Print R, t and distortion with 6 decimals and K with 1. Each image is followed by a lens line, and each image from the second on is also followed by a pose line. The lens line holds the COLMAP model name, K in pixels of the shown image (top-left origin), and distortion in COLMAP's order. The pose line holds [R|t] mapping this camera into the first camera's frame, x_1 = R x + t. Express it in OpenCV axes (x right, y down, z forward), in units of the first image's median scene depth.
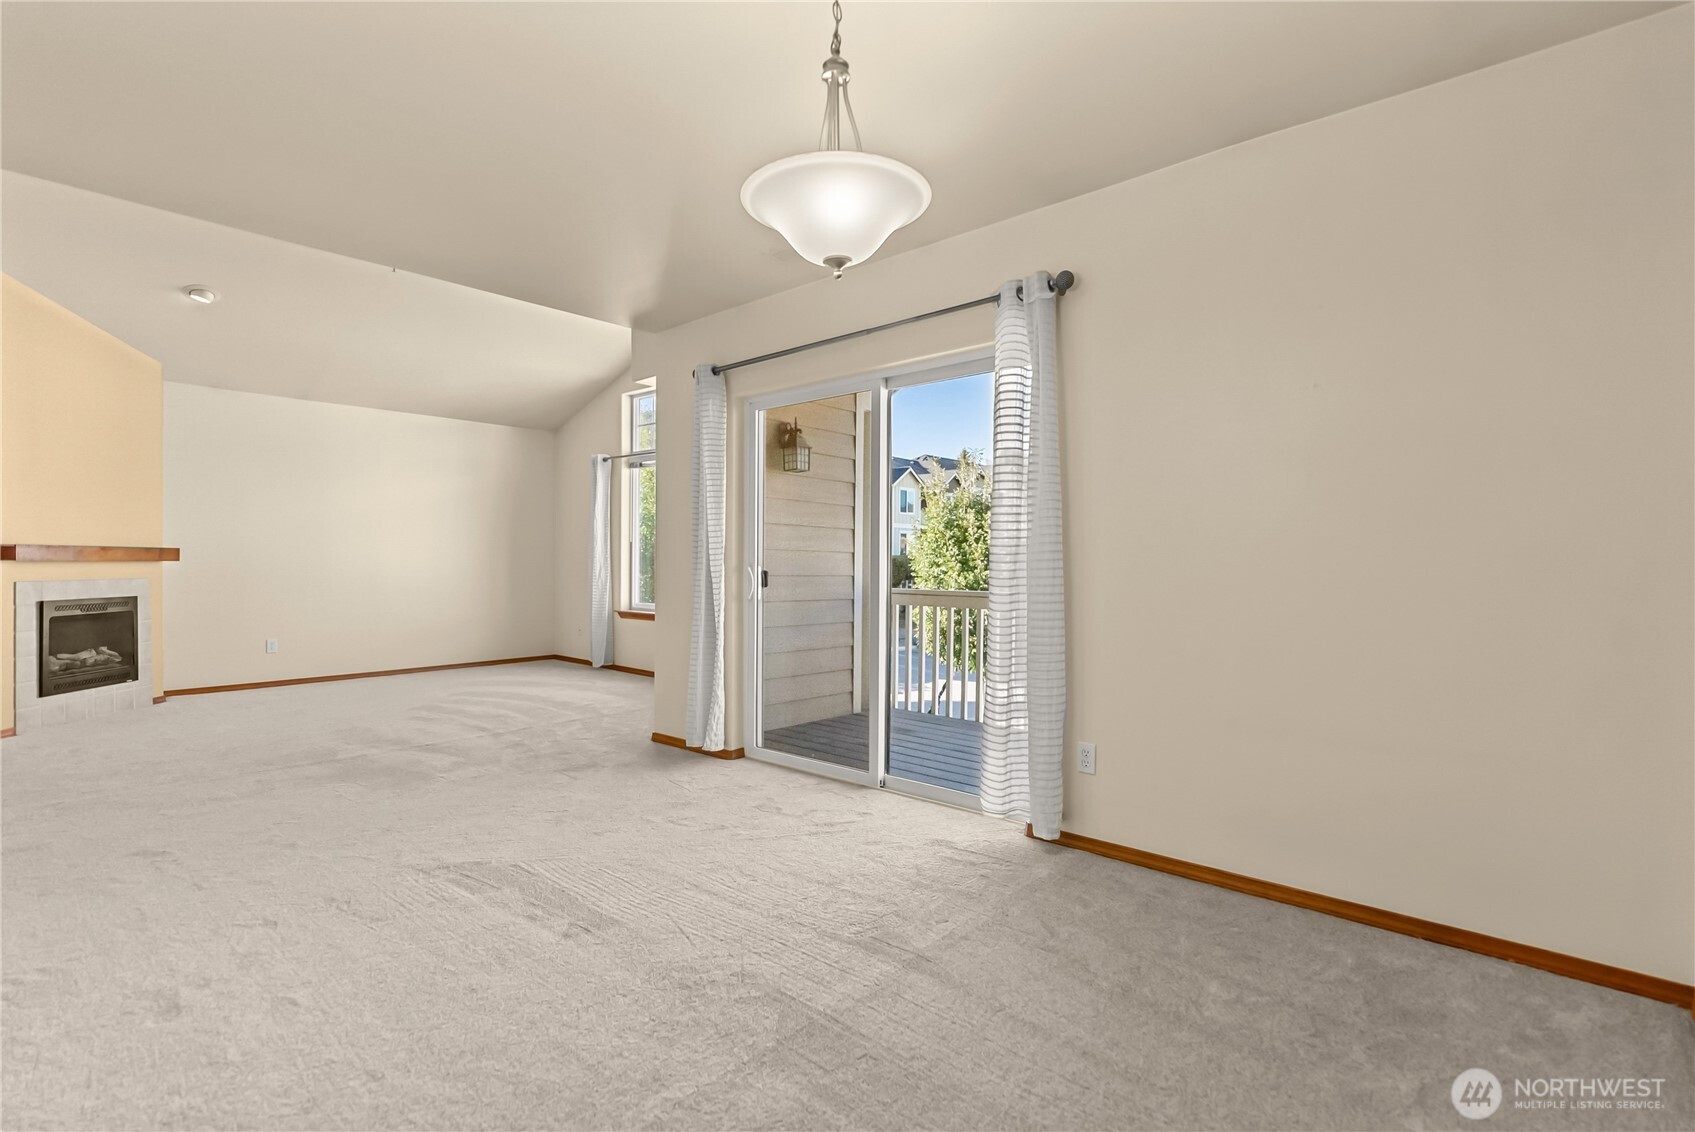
lens RADIAL K [[786.0, 0, 847.5], [0, 786.0, 566.0], [0, 0, 1]] dist [0.001084, 0.000053]
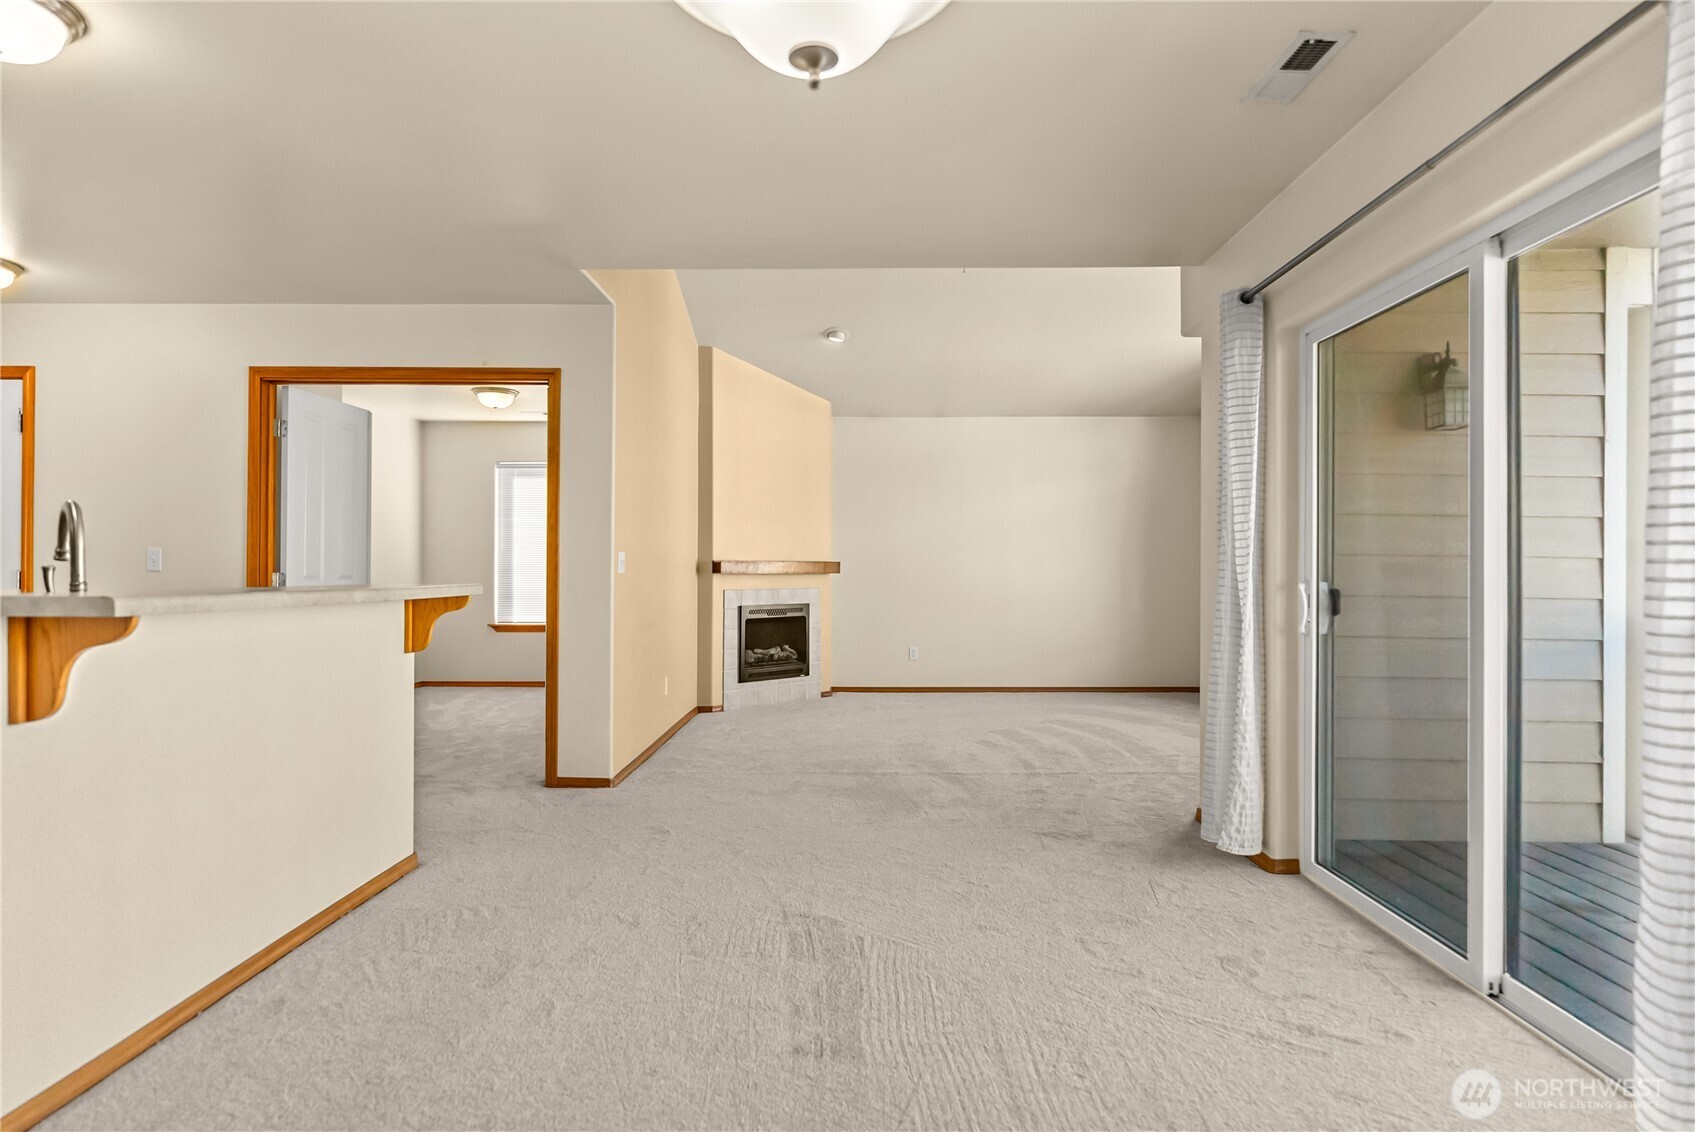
lens RADIAL K [[894.8, 0, 847.5], [0, 894.8, 566.0], [0, 0, 1]] dist [0.001203, -0.000496]
pose [[0.661544, -0.006289, -0.749880, 0.184942], [-0.003056, 0.999934, -0.011082, -0.004184], [0.749900, 0.009623, 0.661481, 0.226570]]
